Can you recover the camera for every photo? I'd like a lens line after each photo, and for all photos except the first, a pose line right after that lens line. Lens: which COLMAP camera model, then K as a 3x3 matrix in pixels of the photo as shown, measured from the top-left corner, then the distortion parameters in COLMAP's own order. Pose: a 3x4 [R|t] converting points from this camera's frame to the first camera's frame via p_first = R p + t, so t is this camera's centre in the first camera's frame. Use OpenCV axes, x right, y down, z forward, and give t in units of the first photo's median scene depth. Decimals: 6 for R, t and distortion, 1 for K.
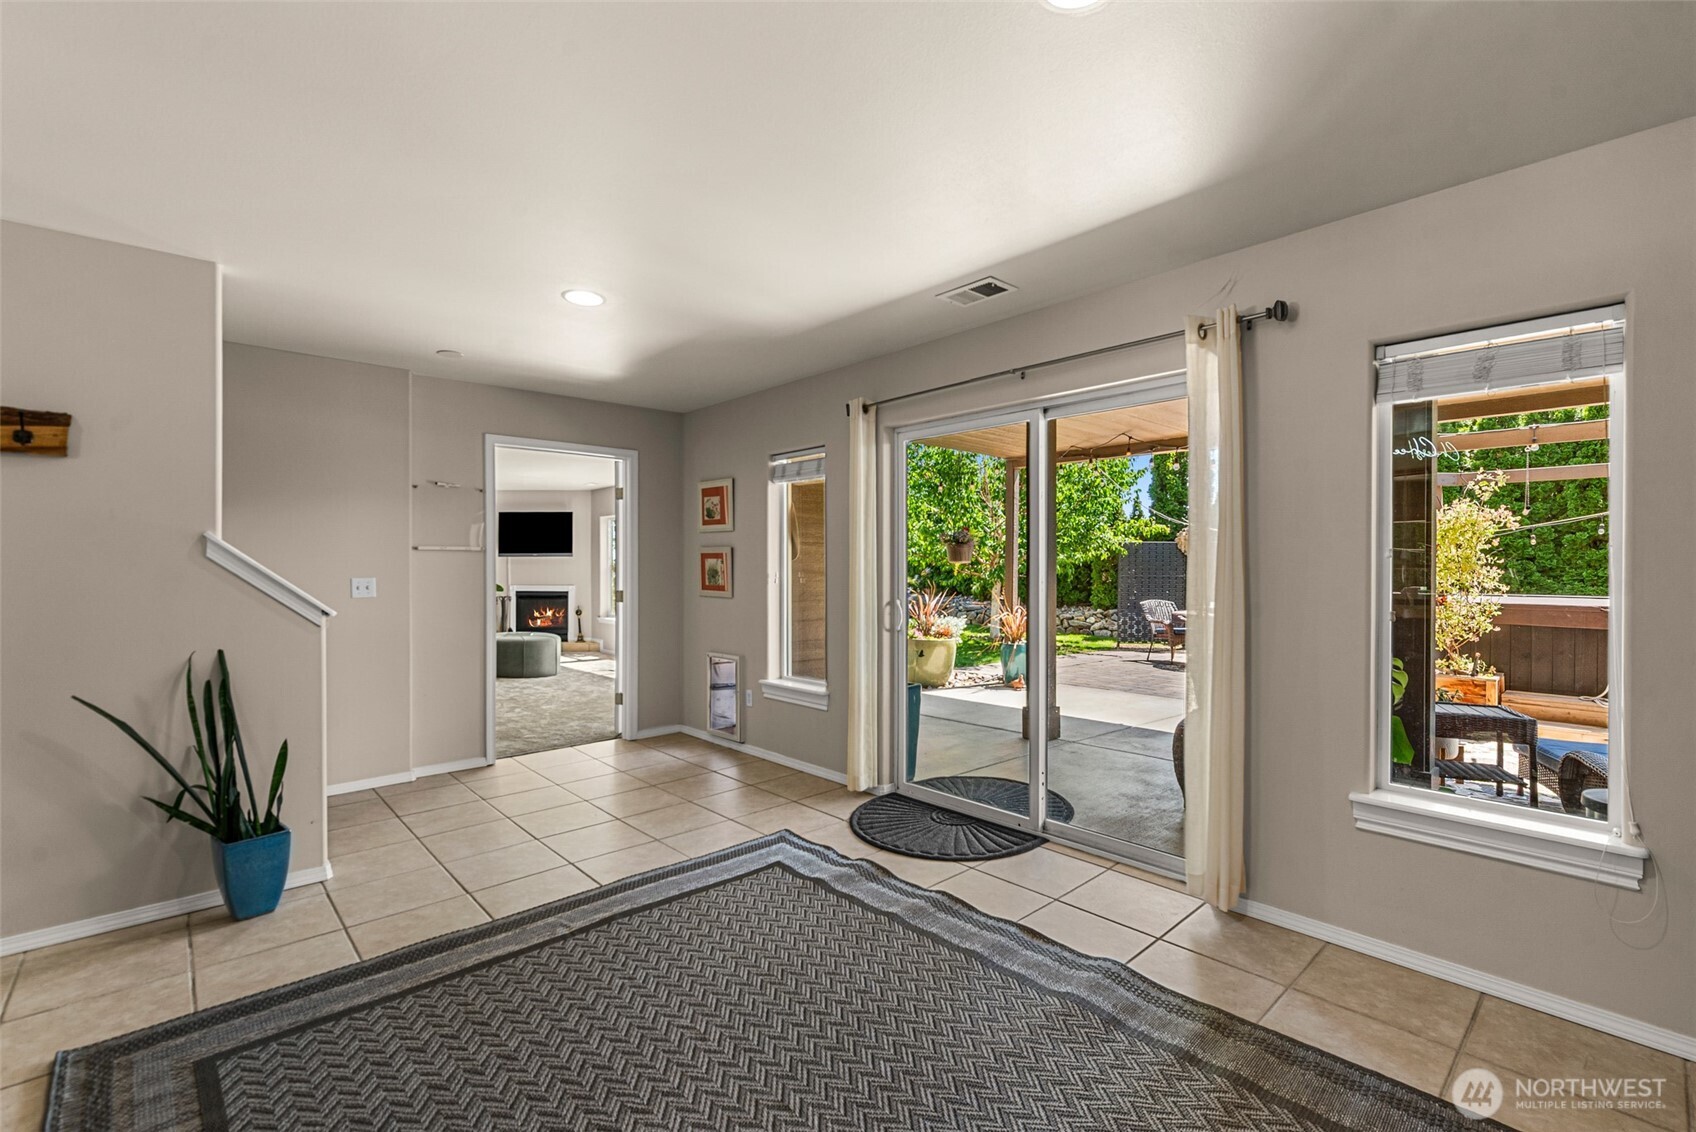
lens RADIAL K [[751.1, 0, 854.7], [0, 751.1, 565.5], [0, 0, 1]] dist [0.000949, 0.000376]
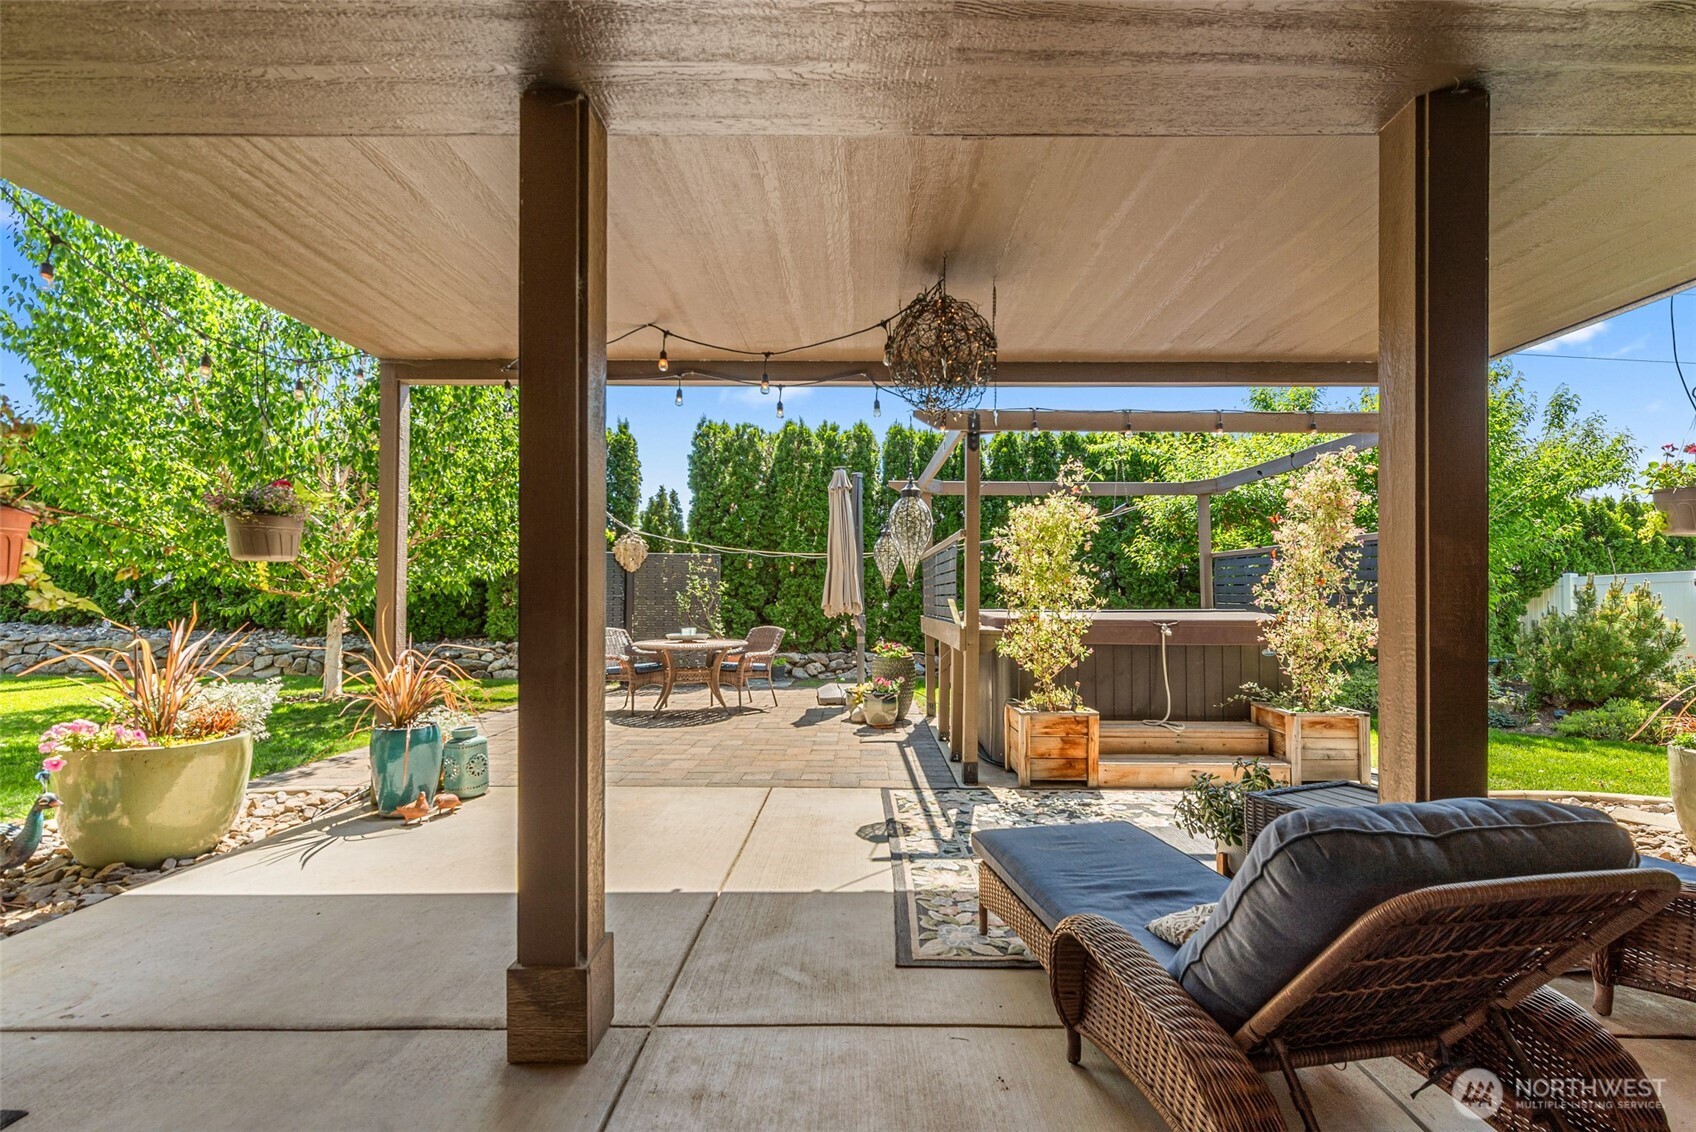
lens RADIAL K [[751.1, 0, 875.8], [0, 751.1, 590.5], [0, 0, 1]] dist [0.000949, 0.000376]
pose [[0.679033, 0.002201, 0.734105, 0.056908], [-0.002036, 0.999997, -0.001115, 0.012756], [-0.734105, -0.000737, 0.679035, 0.414698]]
